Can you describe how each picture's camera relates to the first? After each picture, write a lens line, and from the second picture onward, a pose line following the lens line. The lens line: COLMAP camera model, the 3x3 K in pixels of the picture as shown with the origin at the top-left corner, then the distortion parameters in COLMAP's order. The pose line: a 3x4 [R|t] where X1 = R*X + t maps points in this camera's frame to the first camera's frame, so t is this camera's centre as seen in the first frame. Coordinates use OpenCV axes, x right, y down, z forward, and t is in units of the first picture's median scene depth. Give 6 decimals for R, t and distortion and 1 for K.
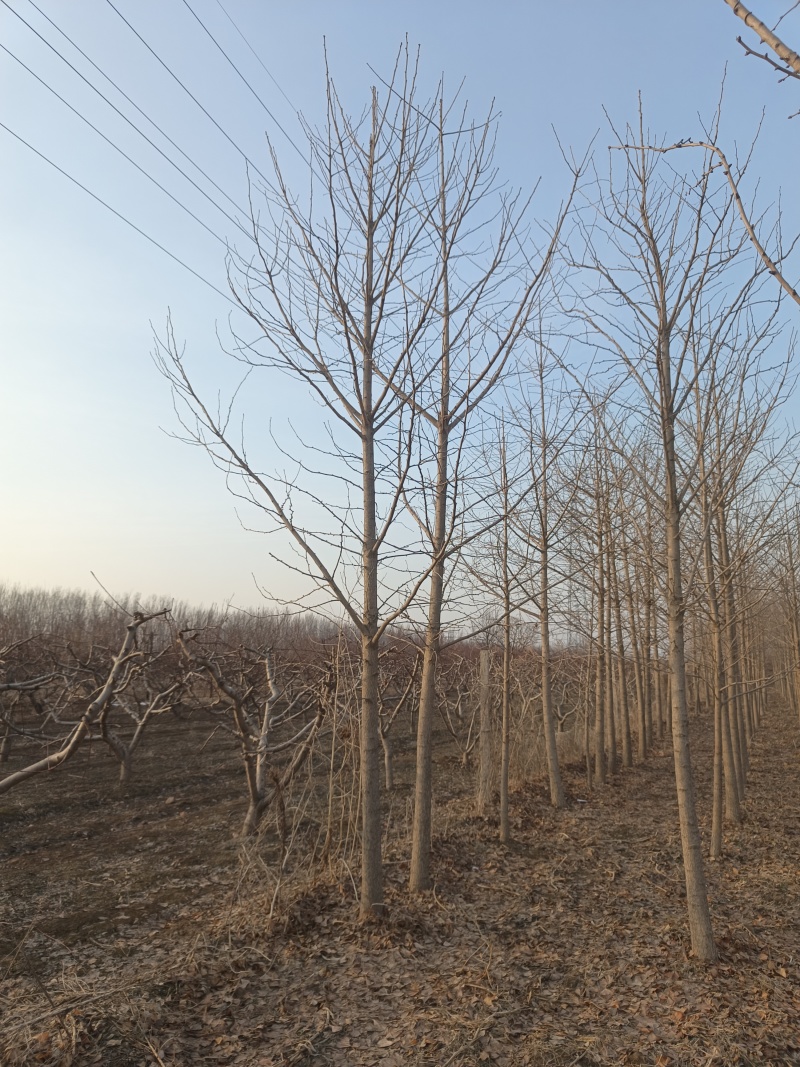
lens RADIAL K [[718.4, 0, 398.6], [0, 718.4, 535.6], [0, 0, 1]] dist [-0.001997, 0.006320]
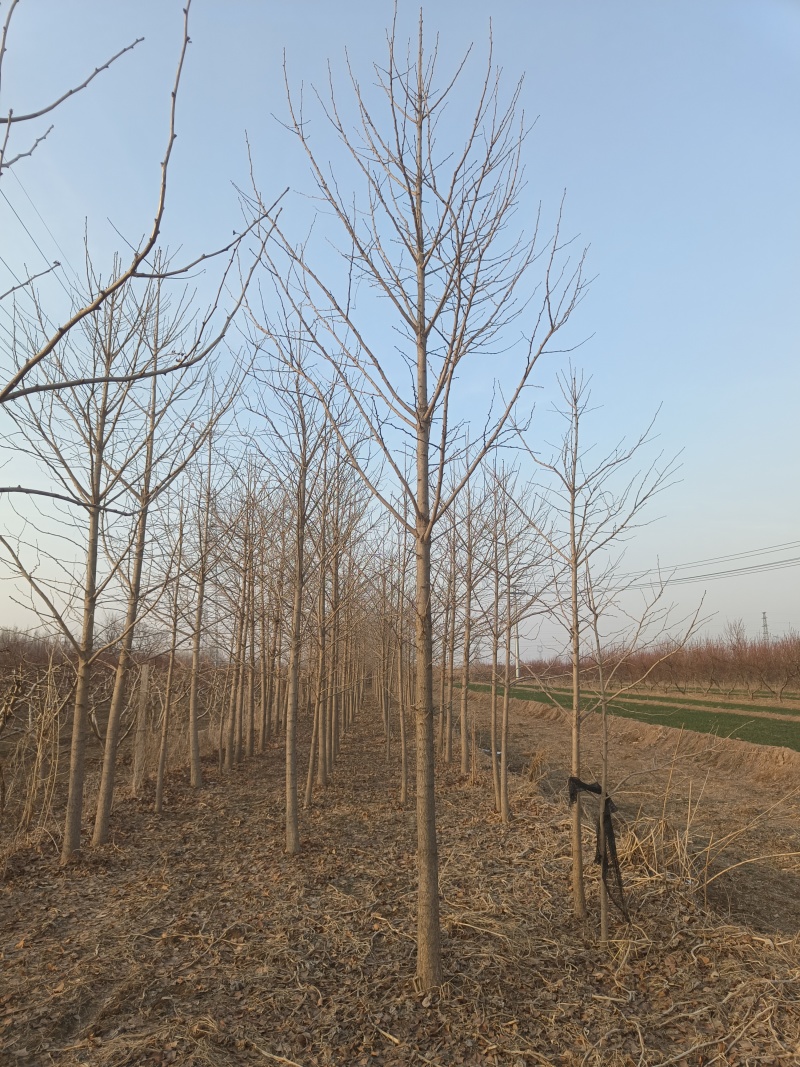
lens RADIAL K [[718.4, 0, 398.4], [0, 718.4, 533.9], [0, 0, 1]] dist [-0.001997, 0.006320]
pose [[0.875731, 0.087489, 0.474806, -0.135669], [-0.083060, 0.996082, -0.030344, -0.077314], [-0.475600, -0.012864, 0.879567, -0.358670]]
